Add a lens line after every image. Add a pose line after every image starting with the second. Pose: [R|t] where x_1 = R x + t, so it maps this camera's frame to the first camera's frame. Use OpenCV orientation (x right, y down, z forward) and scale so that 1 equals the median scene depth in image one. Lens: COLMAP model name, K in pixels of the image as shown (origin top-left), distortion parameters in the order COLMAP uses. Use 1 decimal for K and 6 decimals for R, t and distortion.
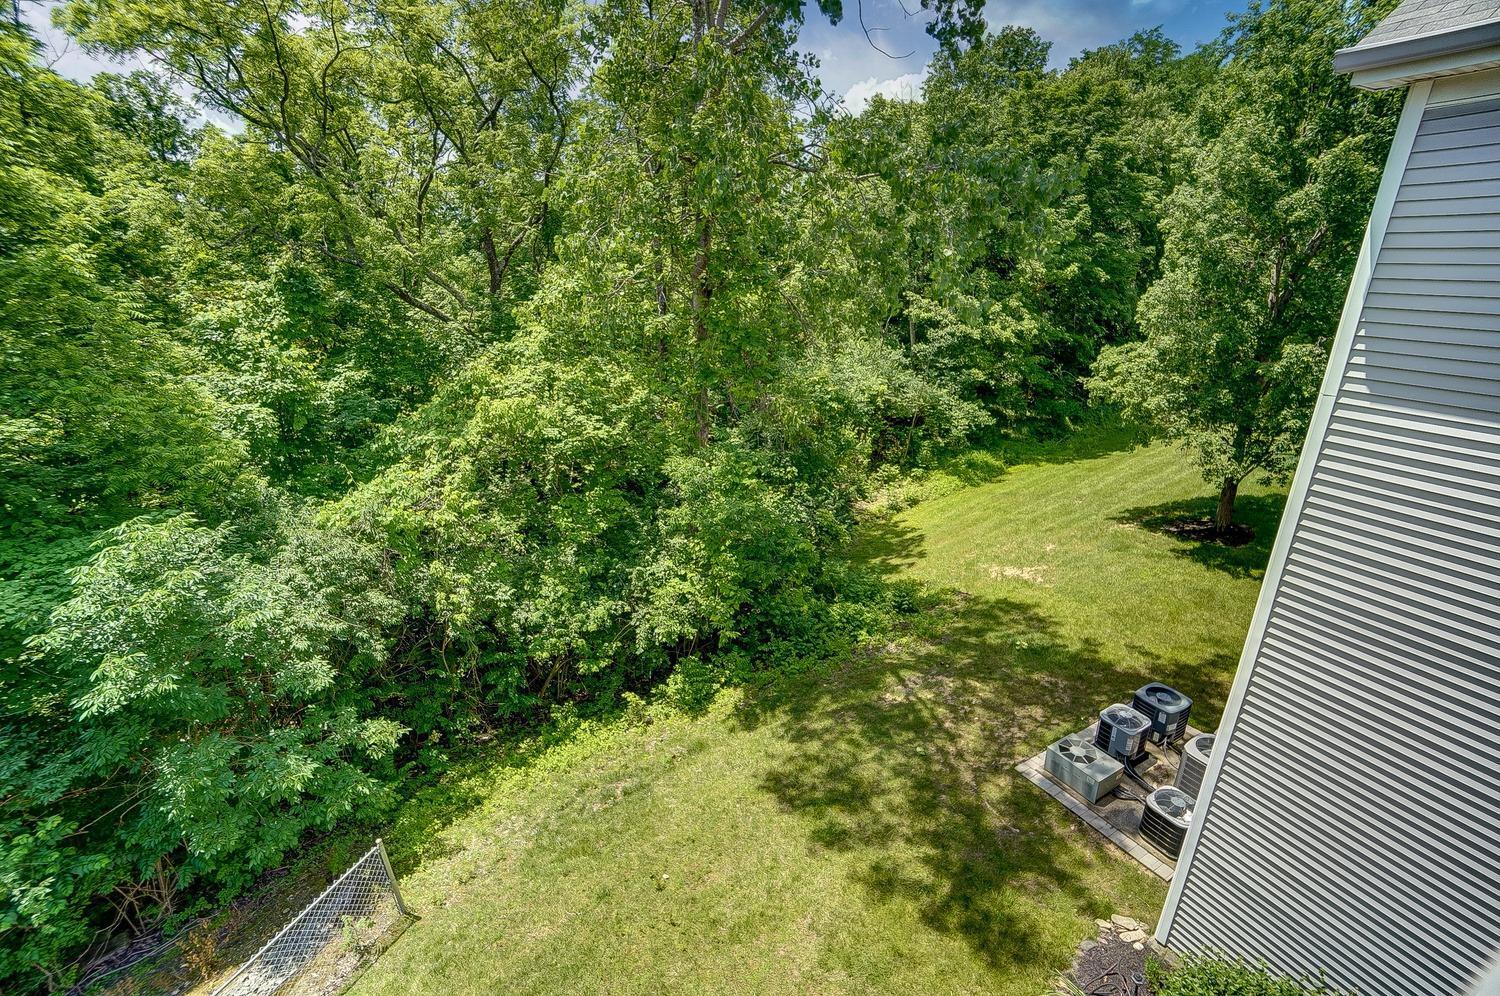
lens RADIAL K [[660.3, 0, 740.0], [0, 660.3, 486.4], [0, 0, 1]] dist [-0.057838, 0.018685]
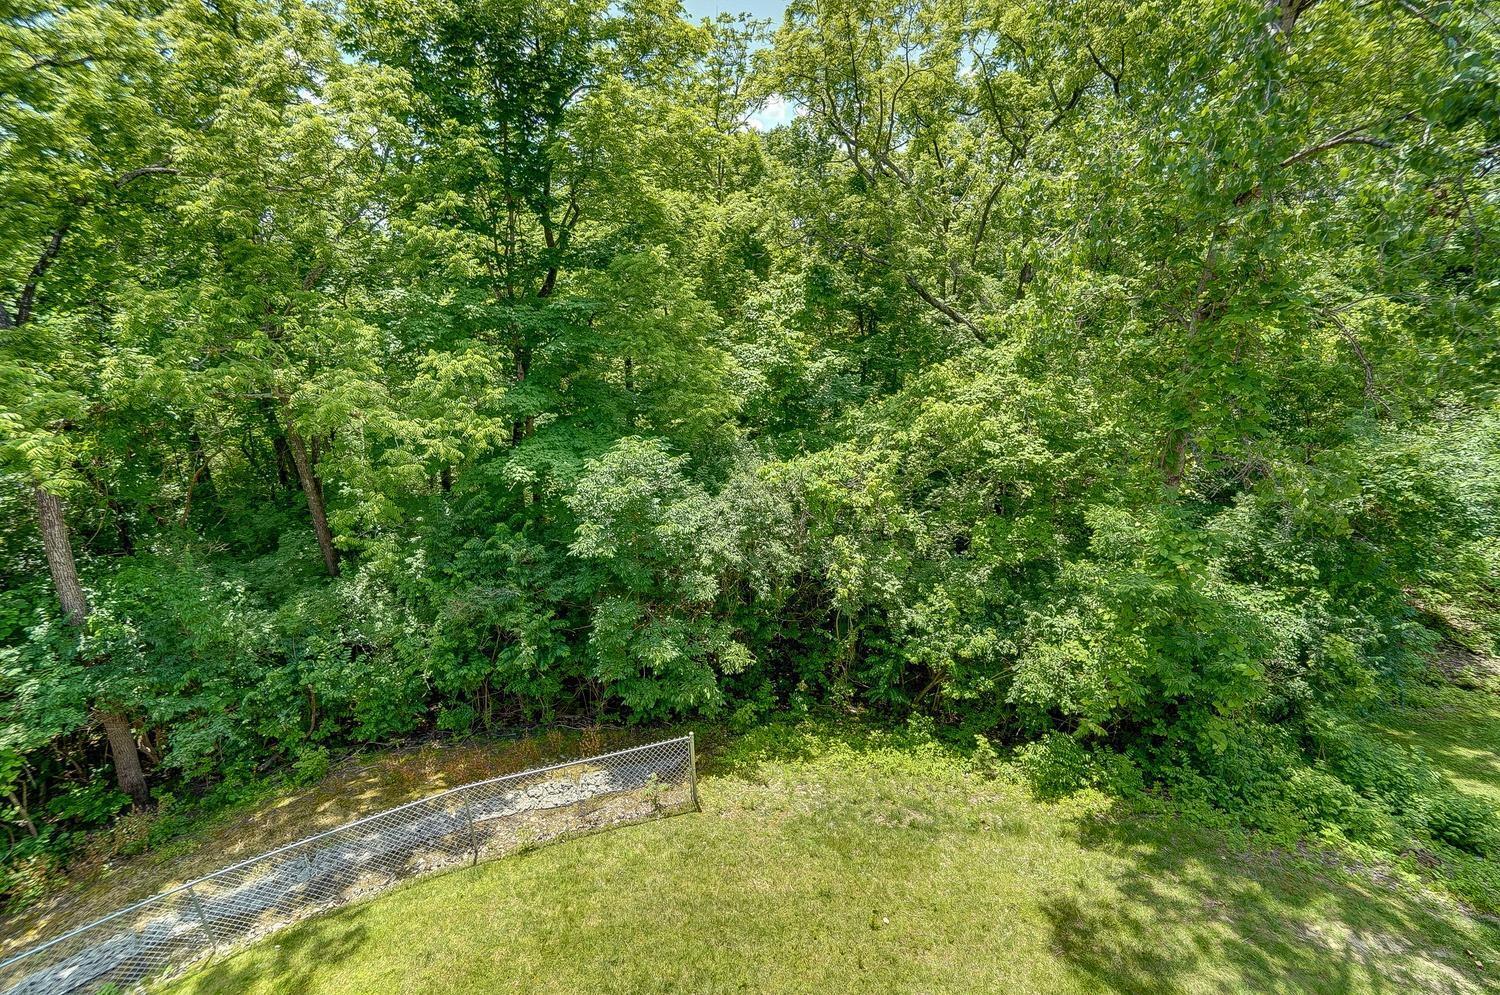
lens RADIAL K [[660.3, 0, 740.0], [0, 660.3, 485.9], [0, 0, 1]] dist [-0.057838, 0.018685]
pose [[0.678969, 0.249778, -0.690371, 0.141053], [-0.255936, 0.961885, 0.096304, -0.024877], [0.688112, 0.111303, 0.717017, 0.069713]]
